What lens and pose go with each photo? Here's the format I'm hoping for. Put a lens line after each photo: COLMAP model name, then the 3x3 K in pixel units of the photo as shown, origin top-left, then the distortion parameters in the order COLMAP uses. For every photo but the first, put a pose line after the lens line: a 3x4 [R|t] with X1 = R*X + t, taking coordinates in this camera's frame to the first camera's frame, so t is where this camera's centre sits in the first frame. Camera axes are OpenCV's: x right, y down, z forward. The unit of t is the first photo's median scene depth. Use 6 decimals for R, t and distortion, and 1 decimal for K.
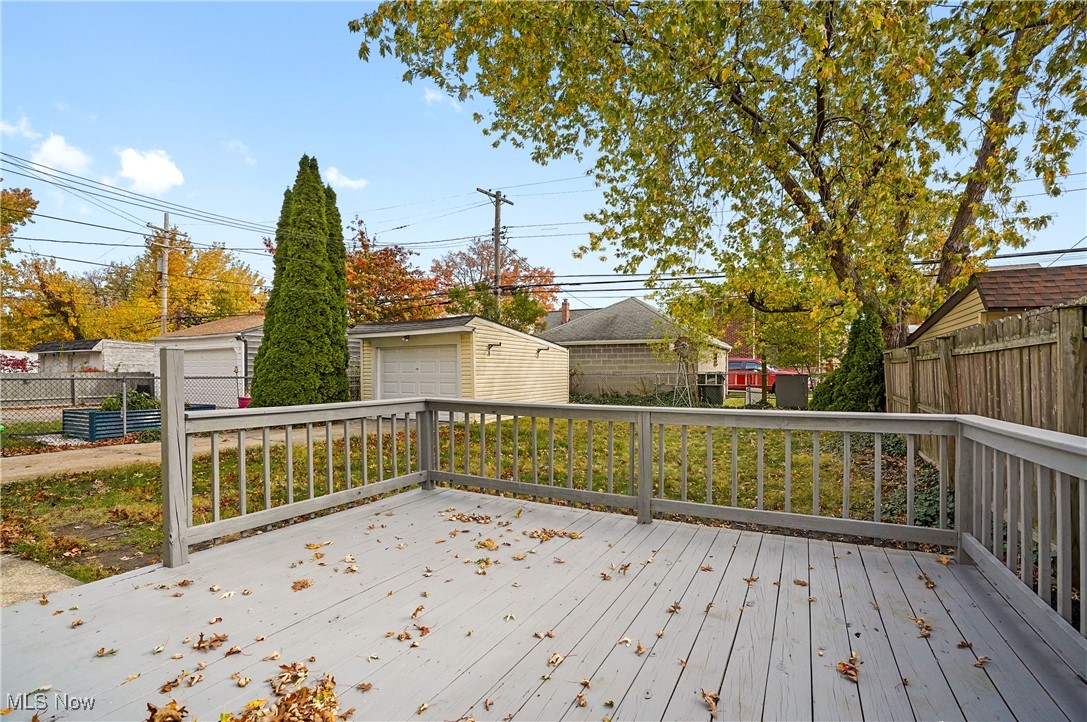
lens RADIAL K [[507.4, 0, 540.5], [0, 507.4, 368.8], [0, 0, 1]] dist [-0.076058, 0.030663]
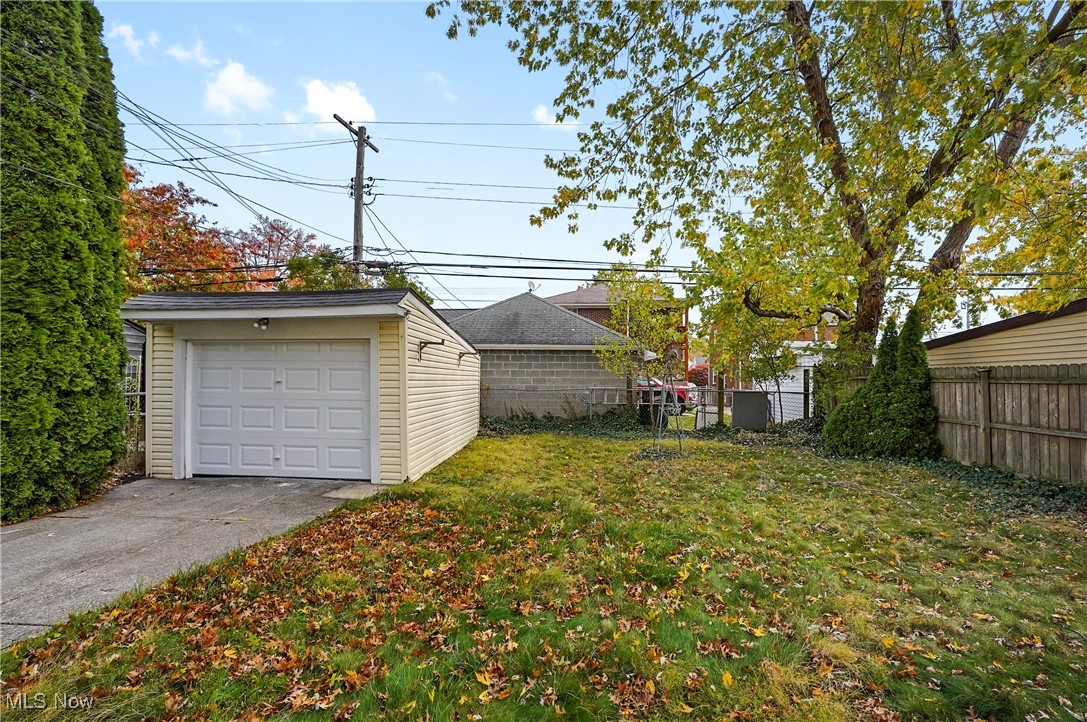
lens RADIAL K [[512.9, 0, 539.2], [0, 512.9, 368.3], [0, 0, 1]] dist [-0.066325, 0.020847]
pose [[0.911820, 0.019381, 0.410133, -0.204059], [-0.011667, 0.999705, -0.021304, -0.006278], [-0.410425, 0.014640, 0.911777, 0.384660]]
